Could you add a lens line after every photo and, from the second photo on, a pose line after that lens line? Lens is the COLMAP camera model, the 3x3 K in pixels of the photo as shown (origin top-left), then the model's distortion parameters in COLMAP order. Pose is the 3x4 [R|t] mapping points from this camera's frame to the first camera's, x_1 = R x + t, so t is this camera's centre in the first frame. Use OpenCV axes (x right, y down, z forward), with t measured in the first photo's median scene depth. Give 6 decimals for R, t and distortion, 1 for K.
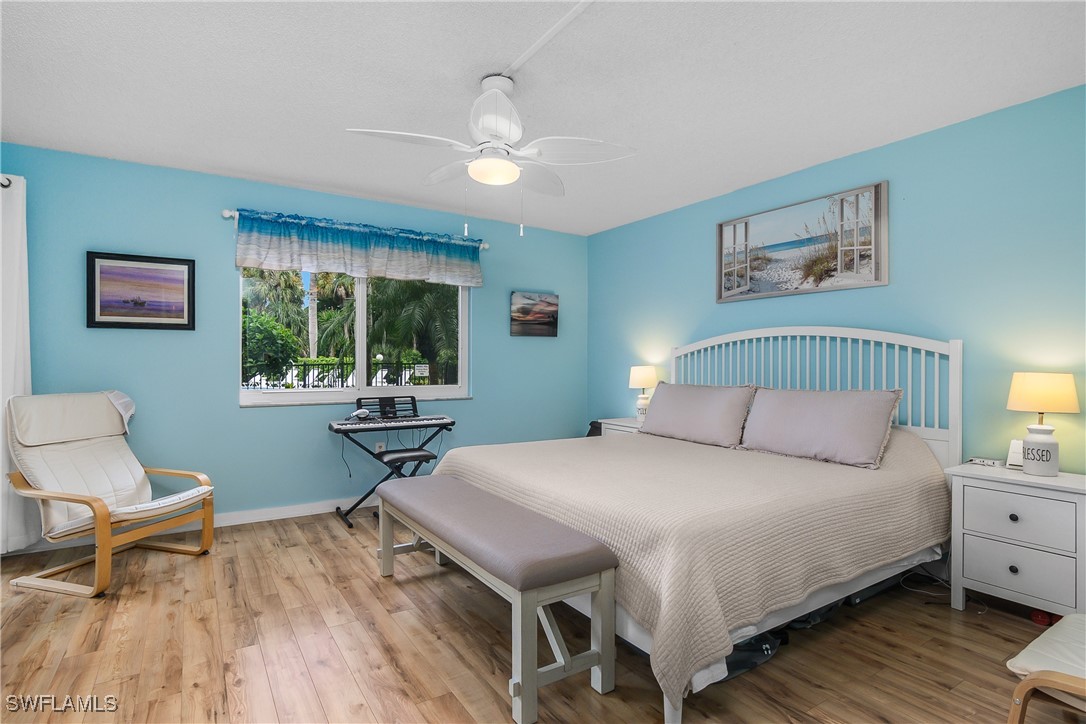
lens RADIAL K [[546.0, 0, 540.4], [0, 546.0, 362.0], [0, 0, 1]] dist [-0.025276, 0.005809]
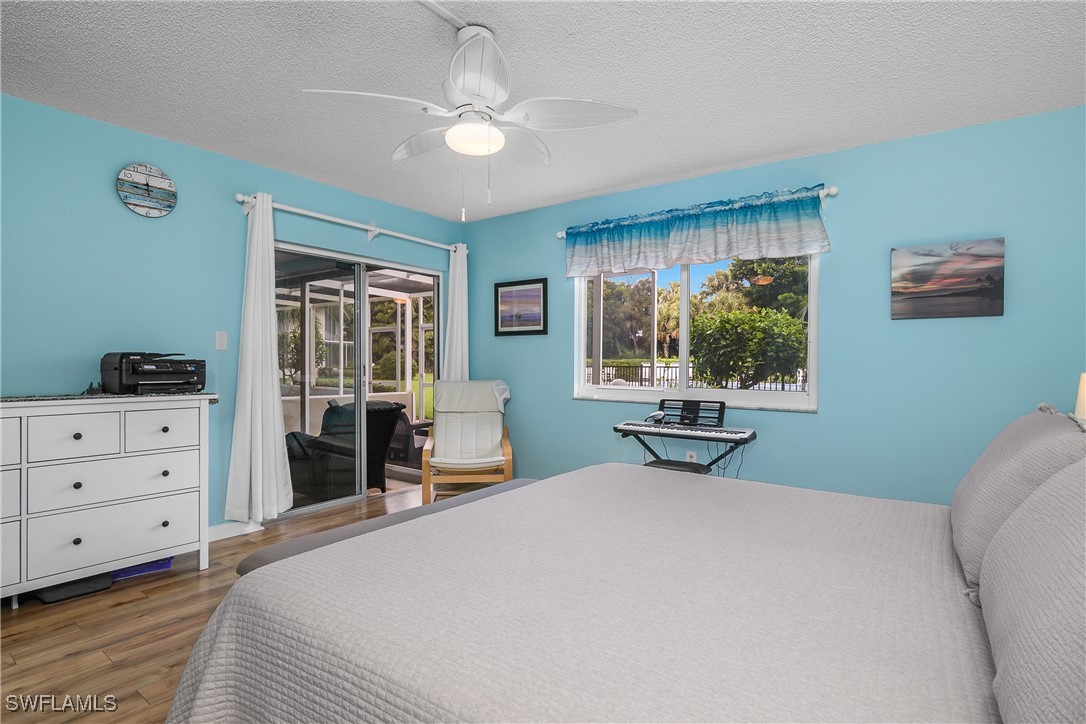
lens RADIAL K [[546.0, 0, 543.1], [0, 546.0, 362.8], [0, 0, 1]] dist [-0.025276, 0.005809]
pose [[0.357227, 0.003097, -0.934013, 0.463169], [-0.004456, 0.999989, 0.001612, 0.003740], [0.934007, 0.003586, 0.357236, 0.481743]]
